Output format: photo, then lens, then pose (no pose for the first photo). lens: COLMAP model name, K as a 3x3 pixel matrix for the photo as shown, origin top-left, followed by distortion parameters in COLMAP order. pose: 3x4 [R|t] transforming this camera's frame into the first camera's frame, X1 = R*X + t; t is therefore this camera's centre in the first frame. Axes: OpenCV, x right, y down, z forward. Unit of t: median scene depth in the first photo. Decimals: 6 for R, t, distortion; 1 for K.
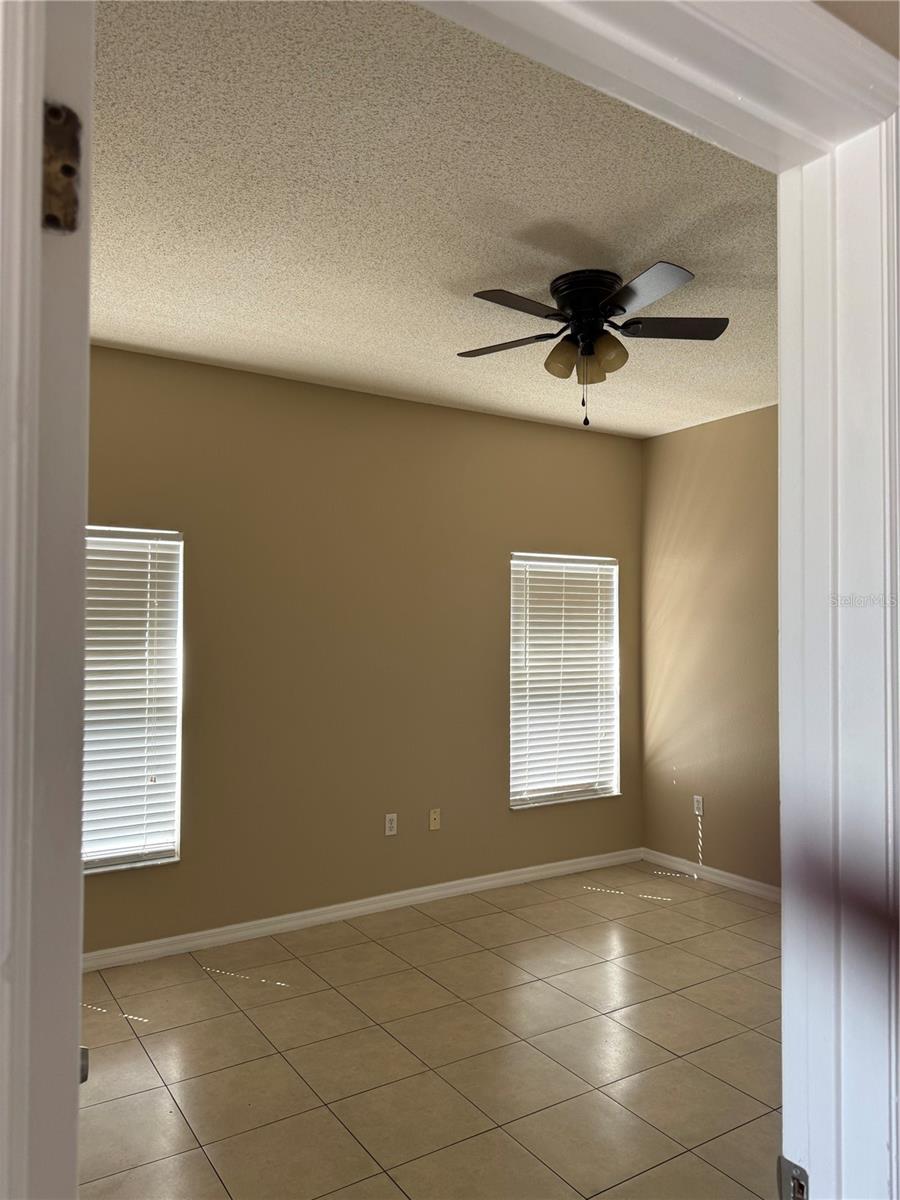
lens RADIAL K [[860.8, 0, 455.4], [0, 860.8, 595.3], [0, 0, 1]] dist [0.055331, -0.073360]
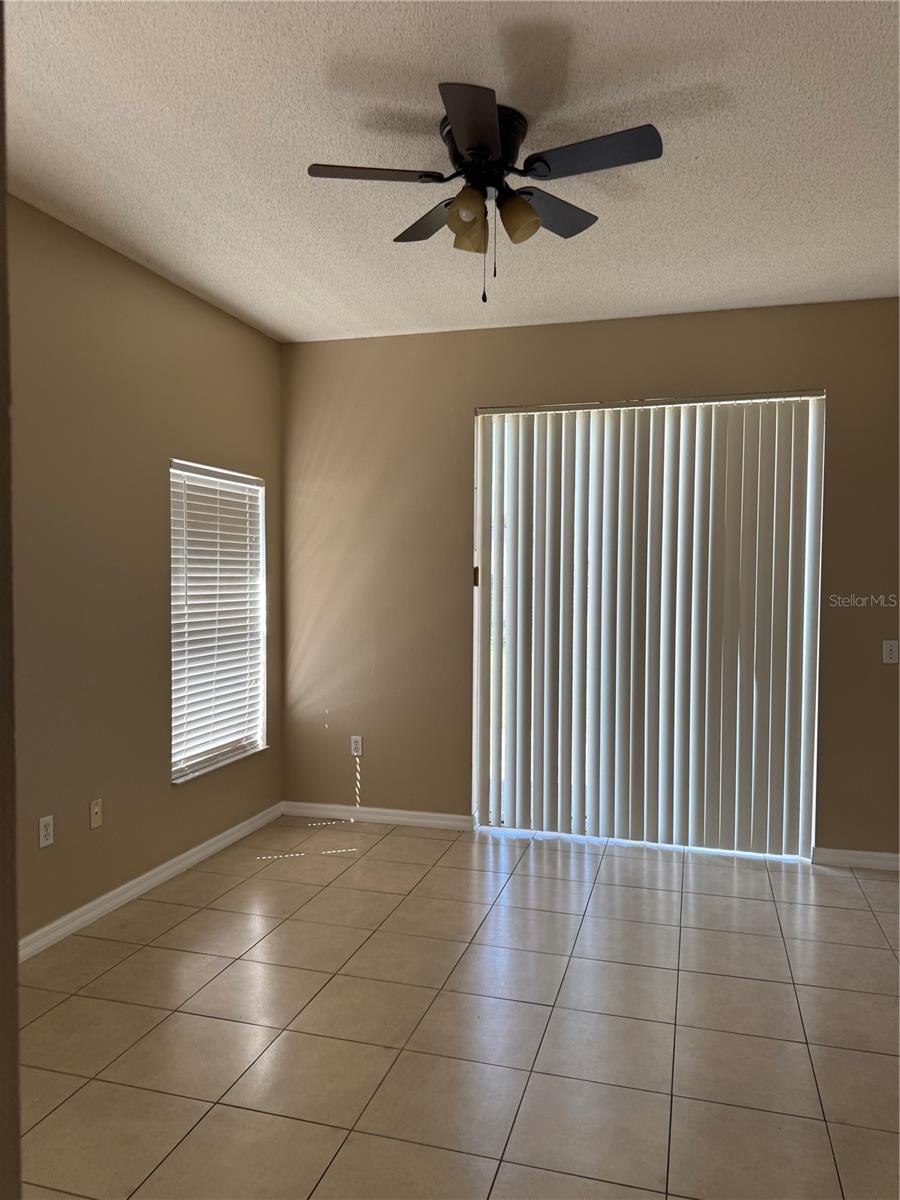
lens RADIAL K [[860.8, 0, 456.6], [0, 860.8, 611.4], [0, 0, 1]] dist [0.055331, -0.073360]
pose [[0.735483, -0.028482, 0.676944, -0.269565], [-0.025722, 0.997222, 0.069905, 0.025514], [-0.677055, -0.068826, 0.732707, 0.238414]]
